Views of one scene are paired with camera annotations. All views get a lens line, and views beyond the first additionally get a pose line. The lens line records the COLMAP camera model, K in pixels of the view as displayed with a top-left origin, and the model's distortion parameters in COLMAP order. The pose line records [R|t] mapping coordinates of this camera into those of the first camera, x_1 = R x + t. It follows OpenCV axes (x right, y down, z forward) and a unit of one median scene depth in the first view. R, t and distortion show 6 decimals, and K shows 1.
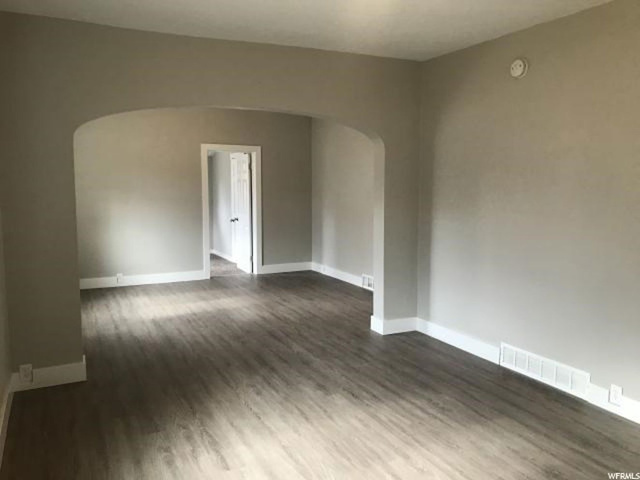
lens RADIAL K [[525.7, 0, 320.0], [0, 525.7, 240.0], [0, 0, 1]] dist [-0.005312, -0.006165]
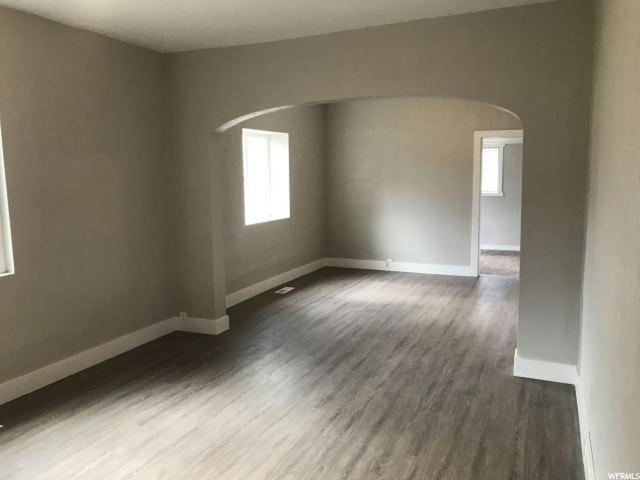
lens RADIAL K [[536.3, 0, 320.0], [0, 536.3, 240.0], [0, 0, 1]] dist [0.005826, -0.004748]
pose [[0.652771, 0.095708, -0.751485, 0.595011], [-0.081350, 0.995107, 0.056072, -0.041697], [0.753174, 0.024531, 0.657363, 0.327228]]
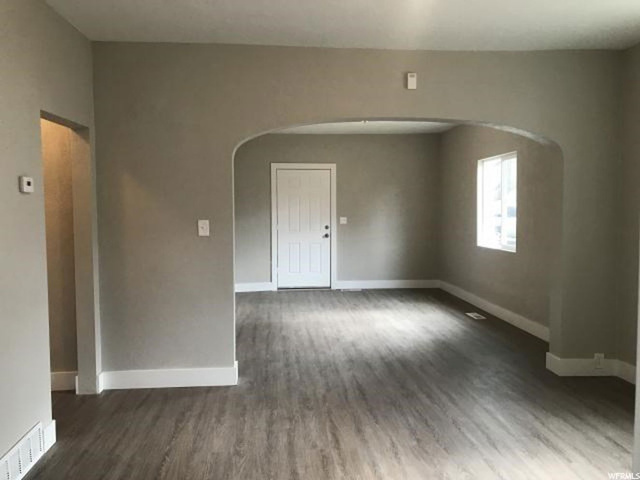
lens RADIAL K [[536.3, 0, 320.0], [0, 536.3, 240.0], [0, 0, 1]] dist [0.005826, -0.004748]
pose [[-0.935286, -0.019936, 0.353330, -0.361656], [0.043023, 0.984601, 0.169439, -0.209511], [-0.351267, 0.173675, -0.920026, 2.030064]]
